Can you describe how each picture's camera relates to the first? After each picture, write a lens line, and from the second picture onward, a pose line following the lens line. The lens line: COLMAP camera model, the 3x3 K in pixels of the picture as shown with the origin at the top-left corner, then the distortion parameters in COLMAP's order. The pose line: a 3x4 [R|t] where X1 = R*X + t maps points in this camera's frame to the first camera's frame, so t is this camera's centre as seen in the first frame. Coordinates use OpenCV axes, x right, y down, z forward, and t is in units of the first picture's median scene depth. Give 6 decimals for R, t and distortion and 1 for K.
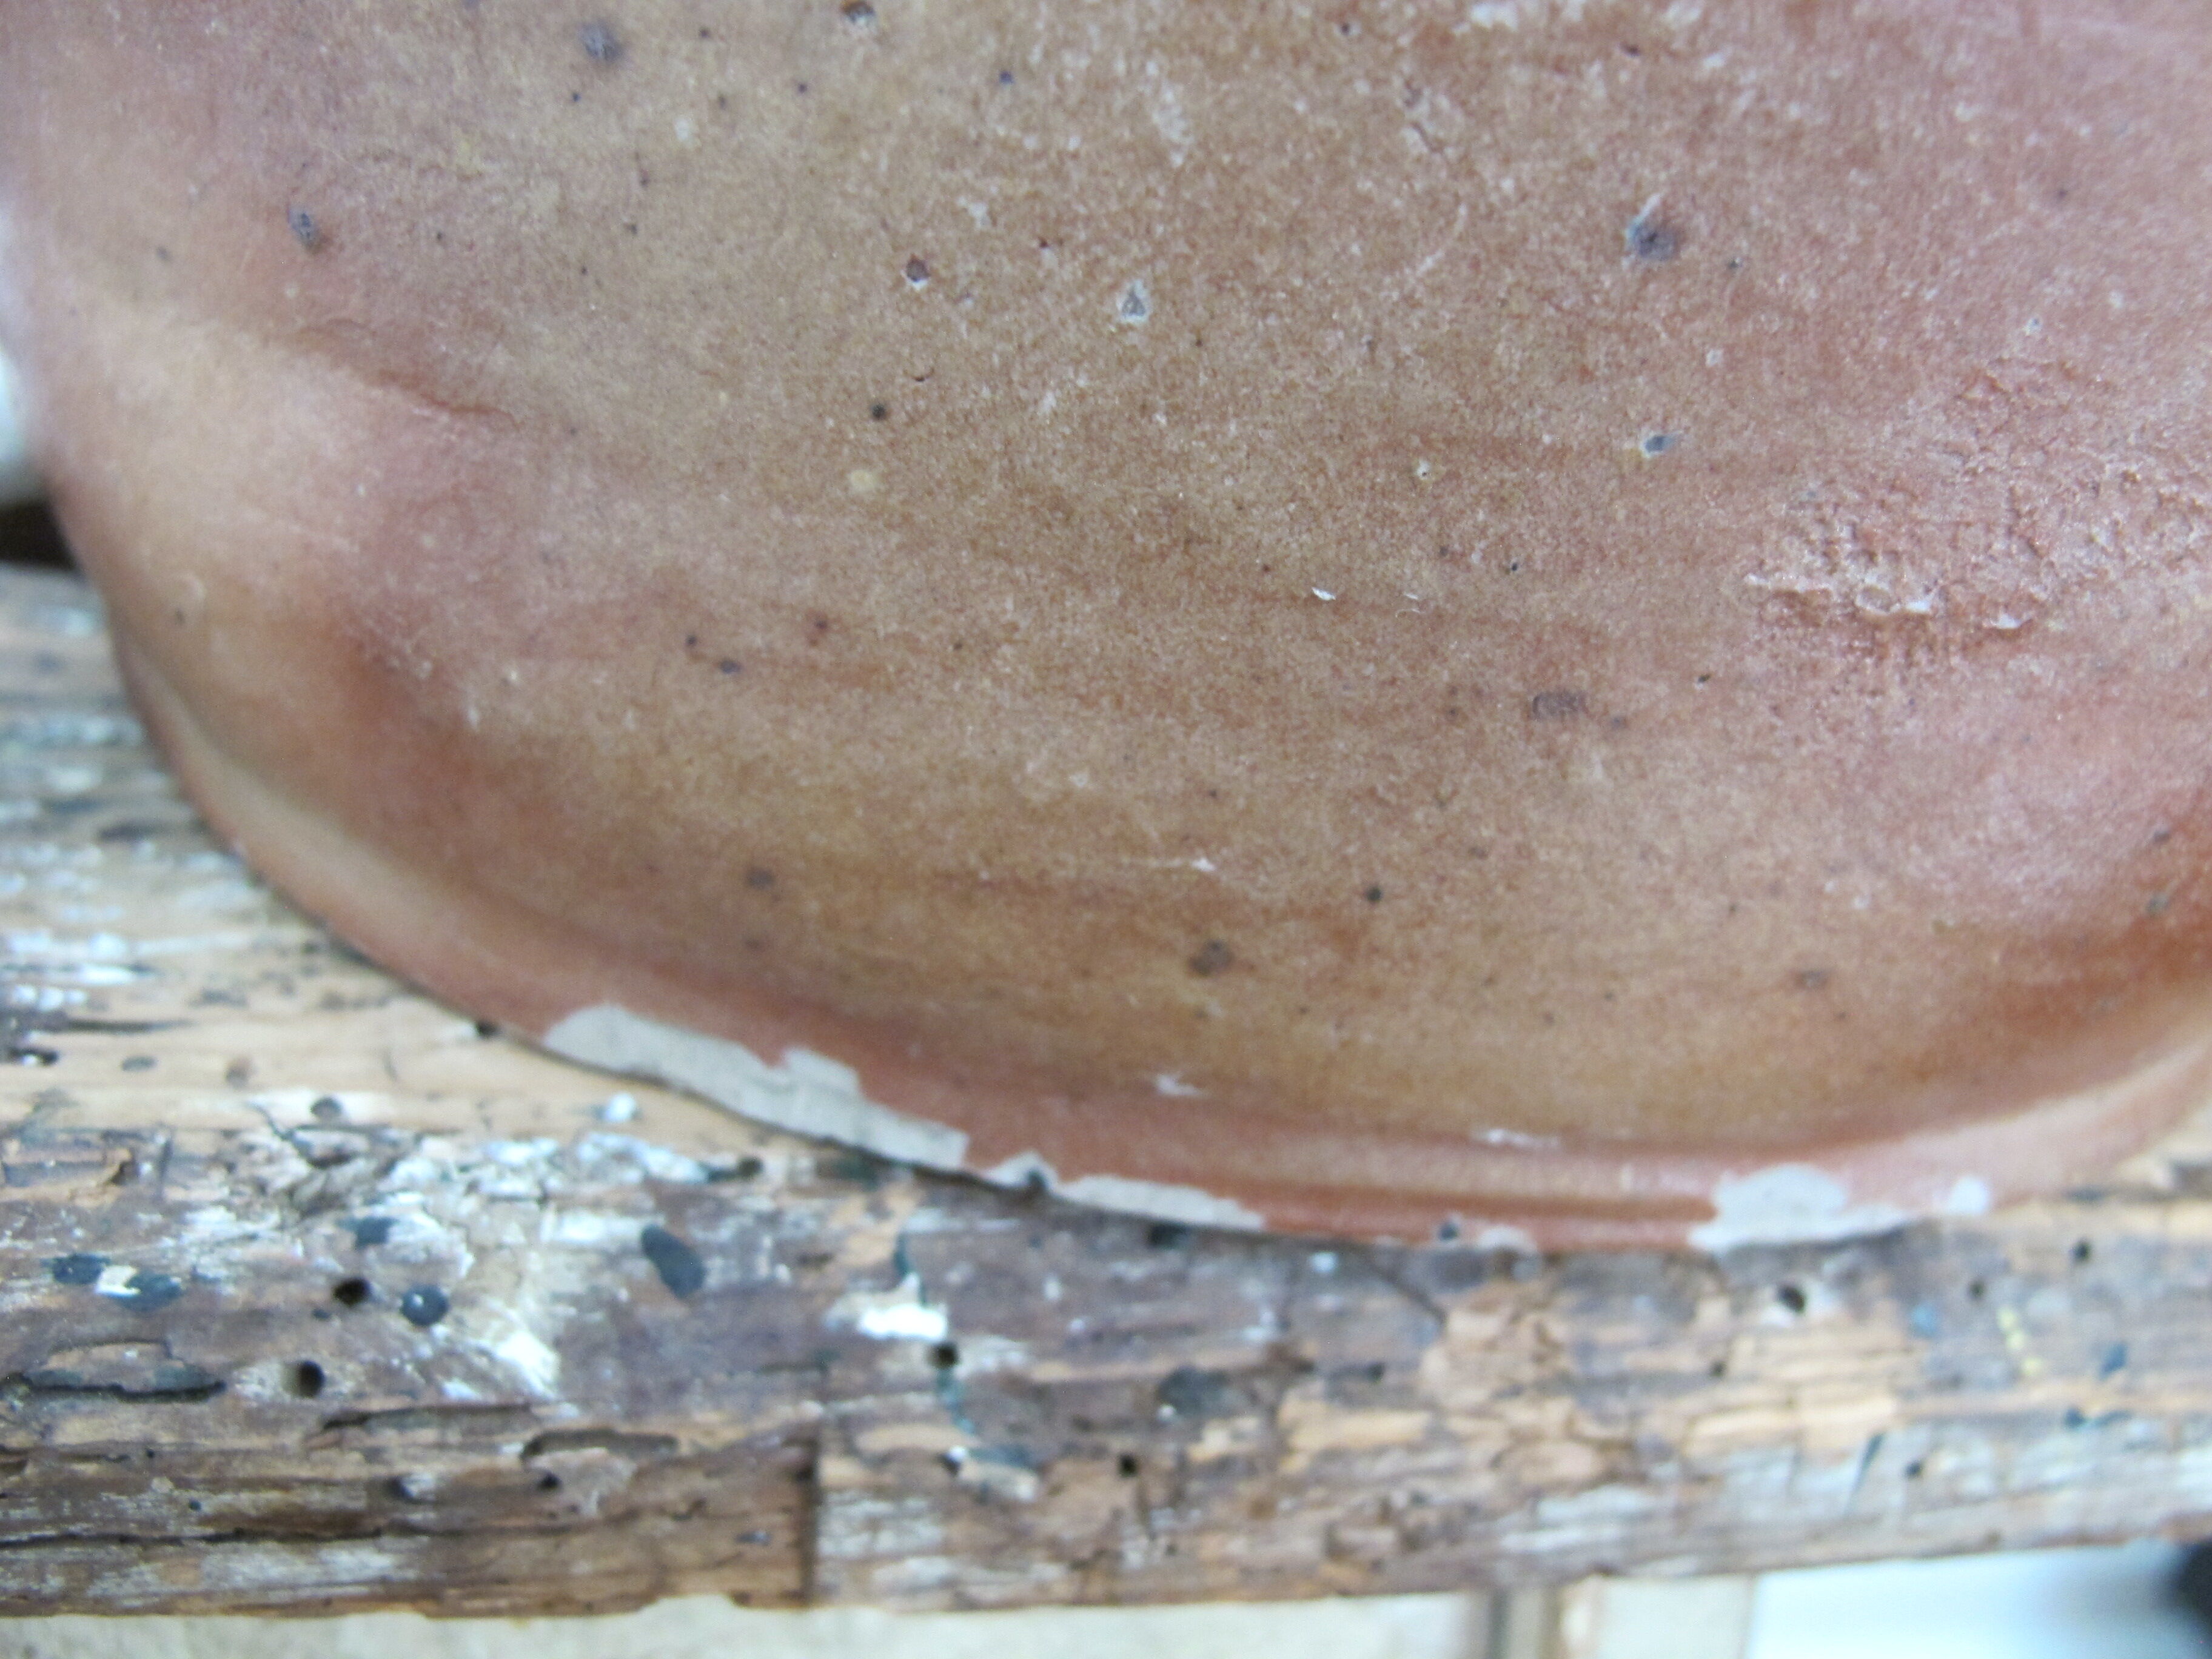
lens RADIAL K [[1820.8, 0, 1106.0], [0, 1820.8, 829.5], [0, 0, 1]] dist [-0.165449, 0.095035]
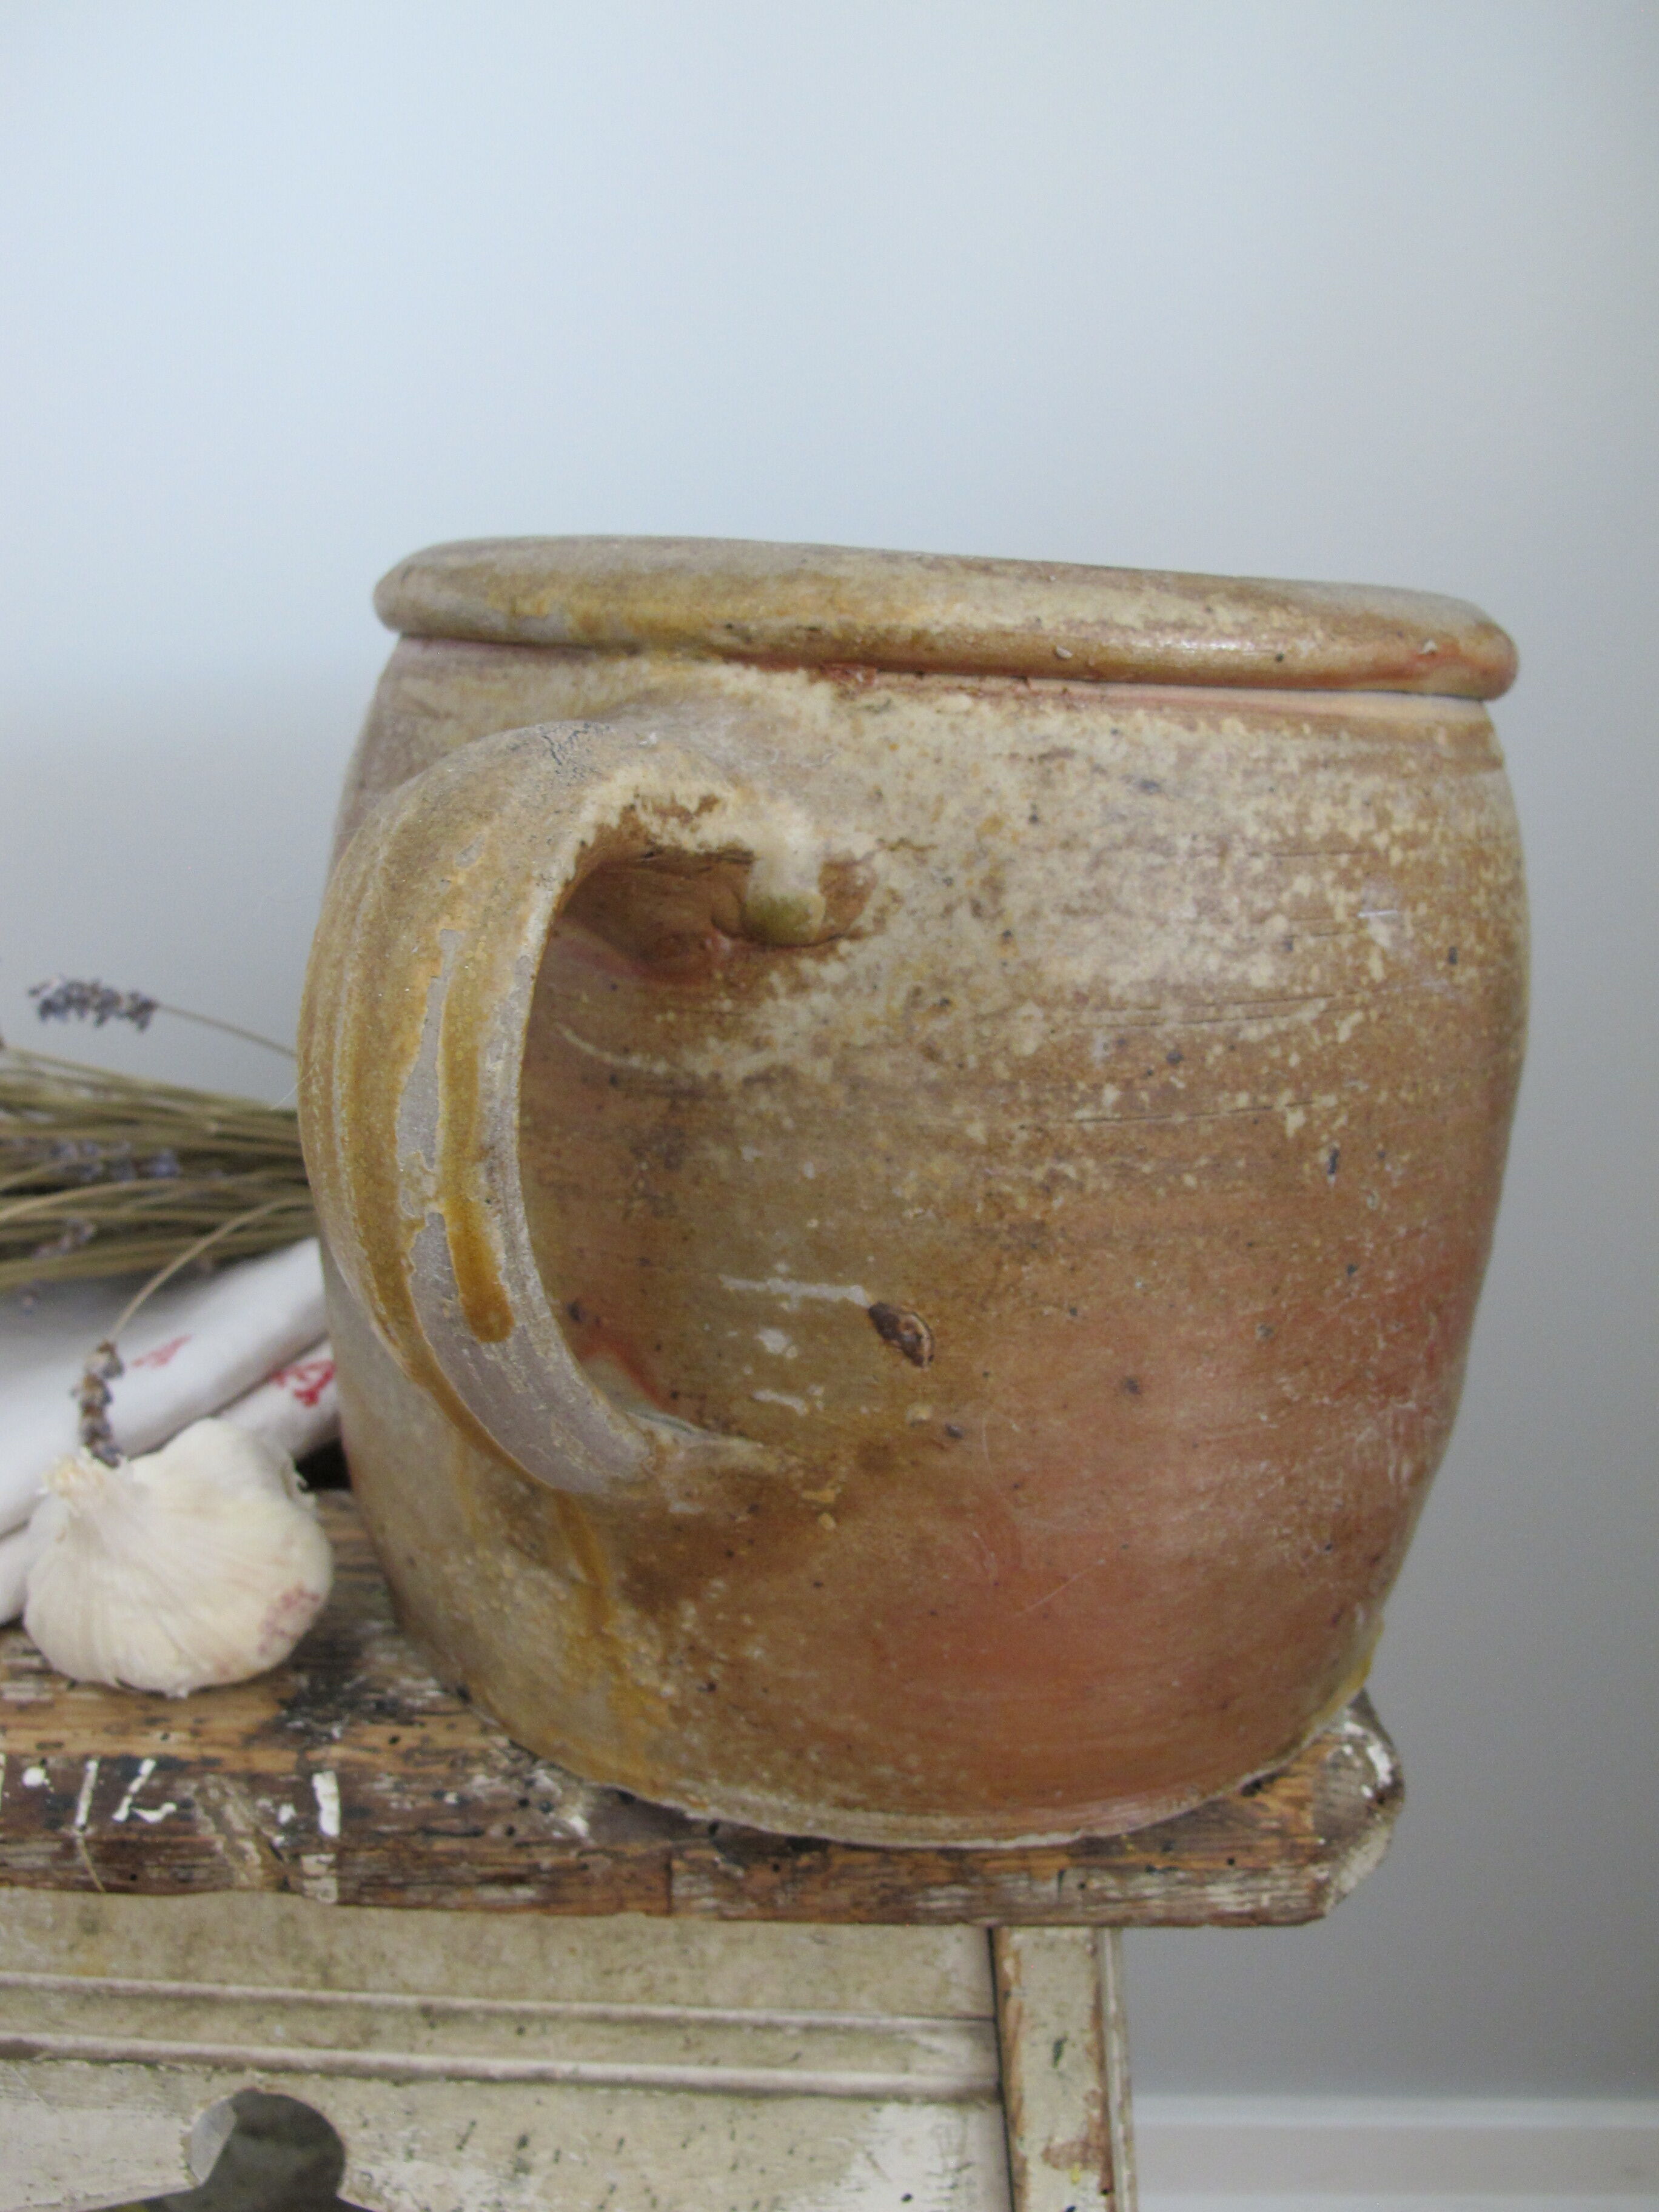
lens RADIAL K [[1833.6, 0, 821.9], [0, 1833.6, 1097.0], [0, 0, 1]] dist [-0.147844, 0.101381]
pose [[0.984838, -0.052046, -0.165488, 0.654744], [0.023877, 0.985523, -0.167851, -0.407371], [0.171828, 0.161355, 0.971823, -2.105200]]
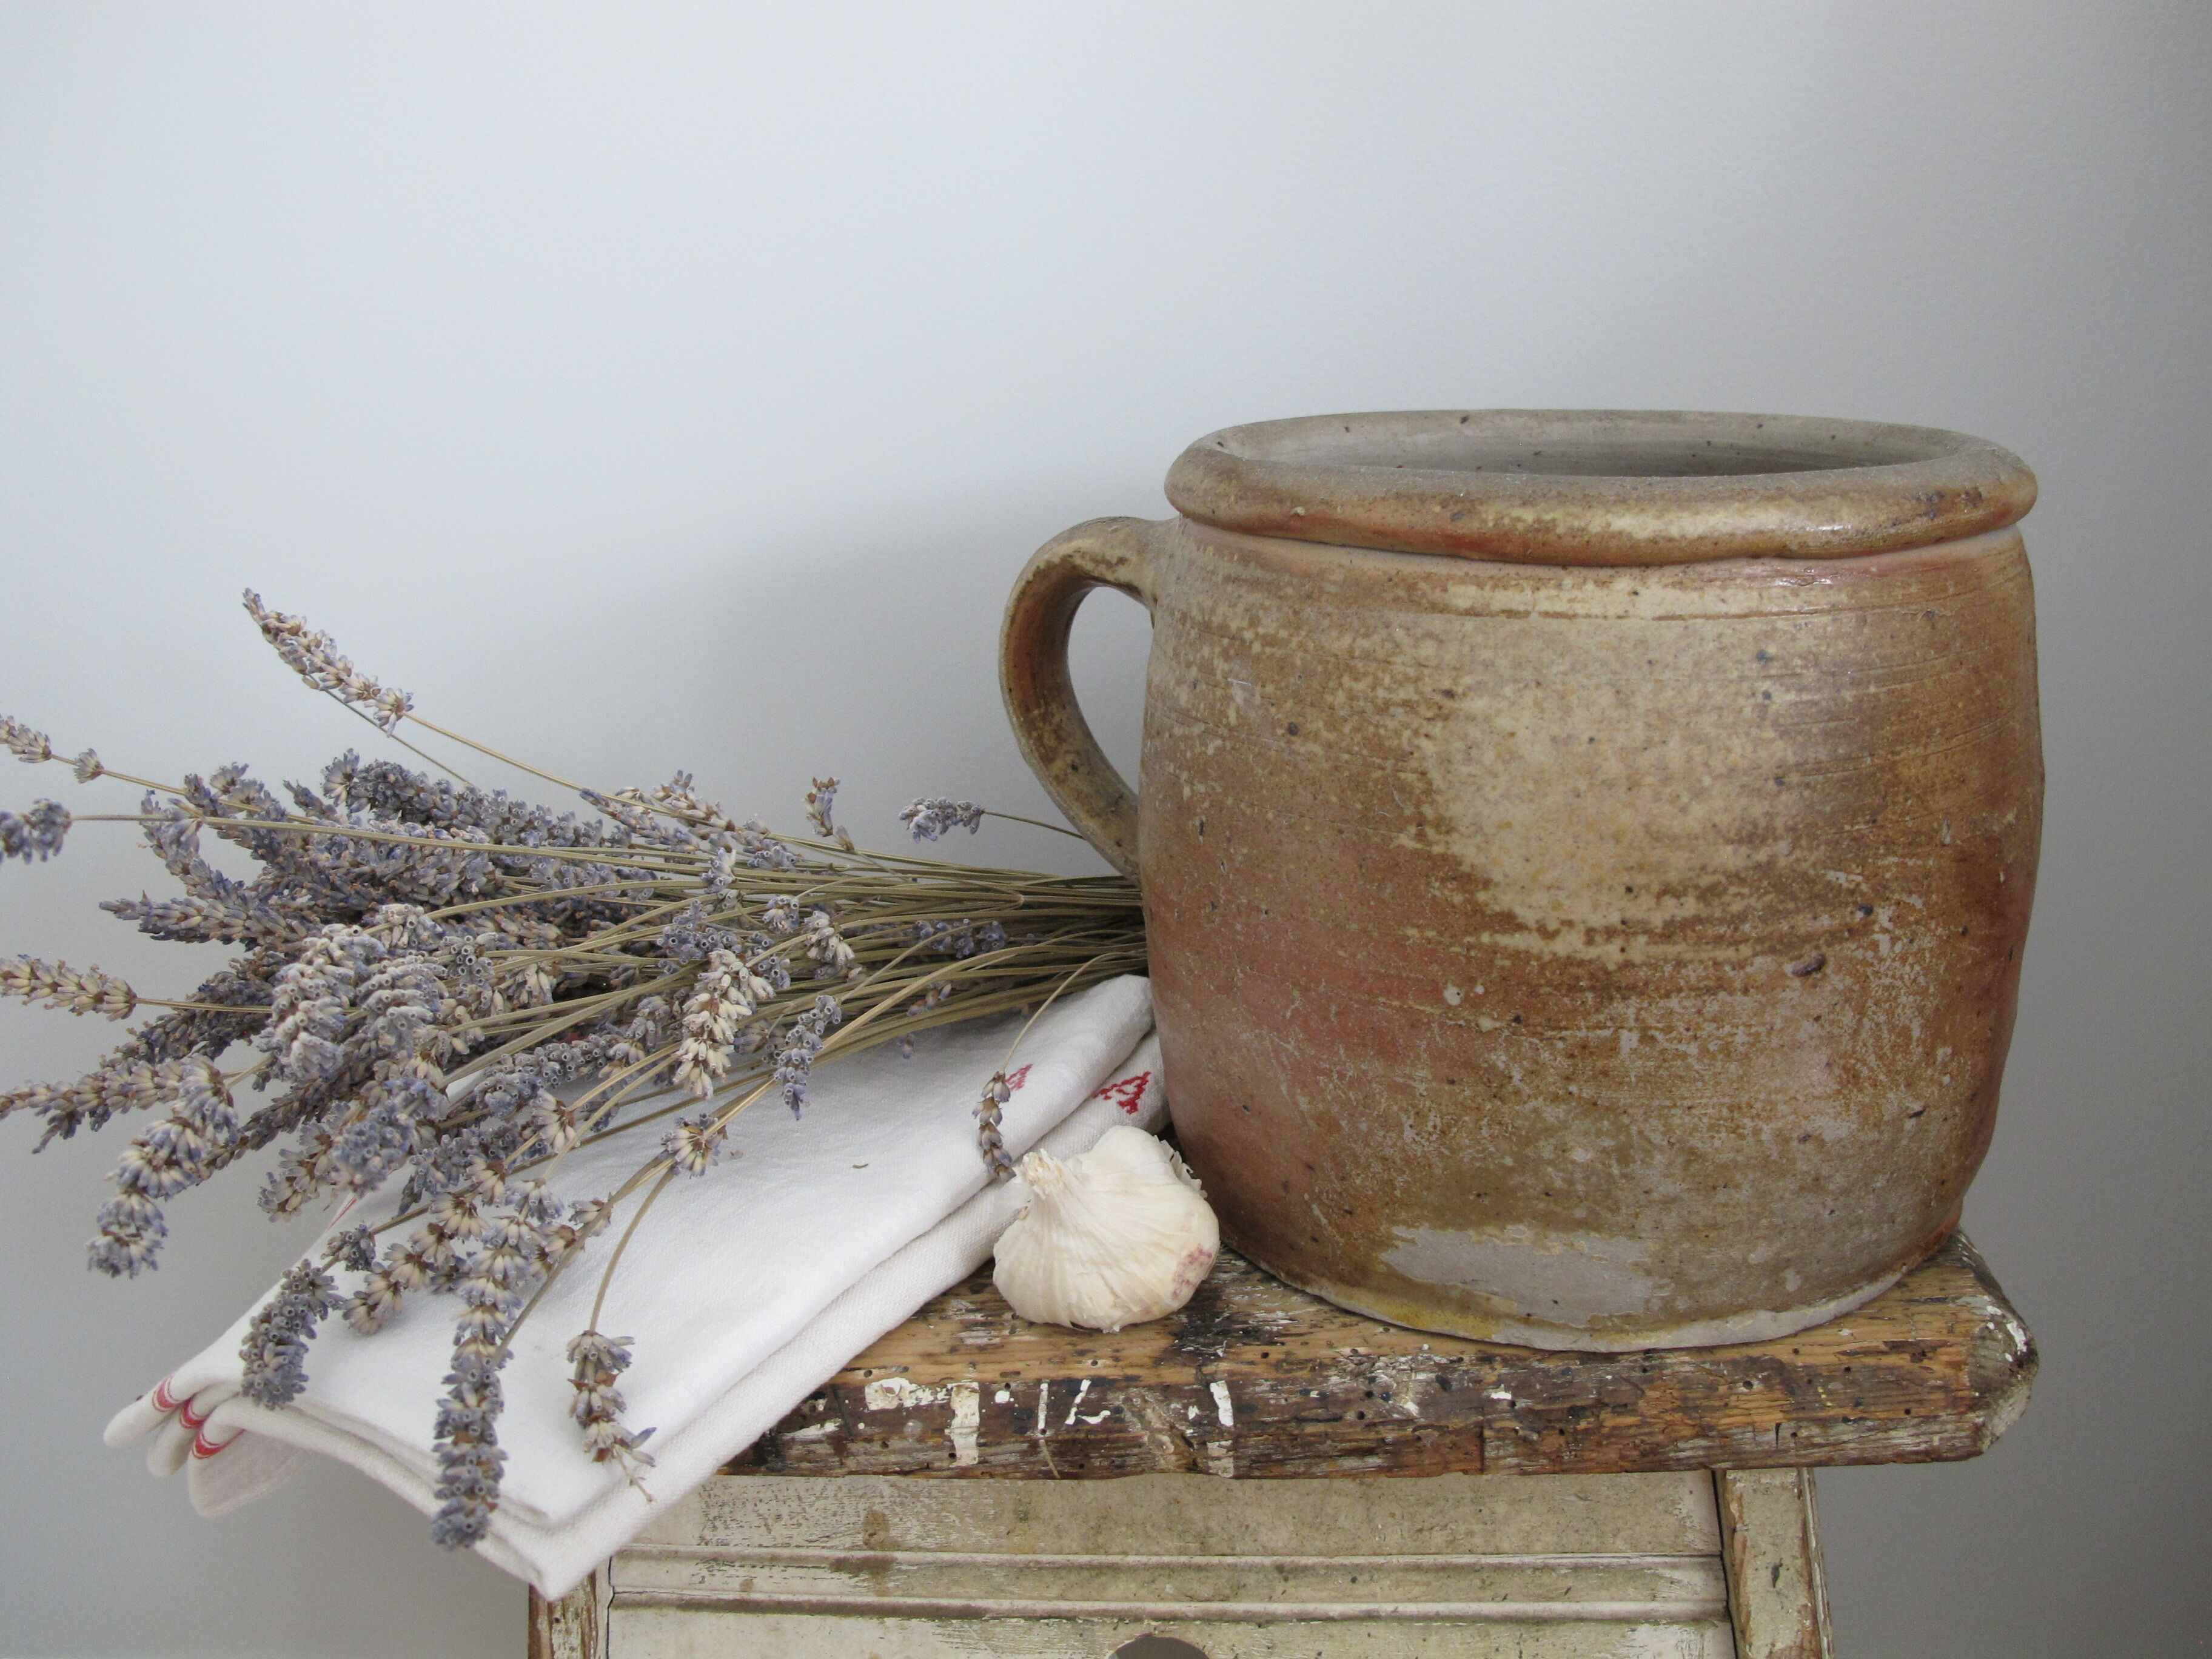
lens RADIAL K [[1833.6, 0, 1139.0], [0, 1833.6, 823.0], [0, 0, 1]] dist [-0.147844, 0.101381]
pose [[0.951522, -0.121621, -0.282515, 0.413867], [0.077382, 0.983618, -0.162814, -0.400955], [0.297688, 0.133059, 0.945345, -3.258751]]
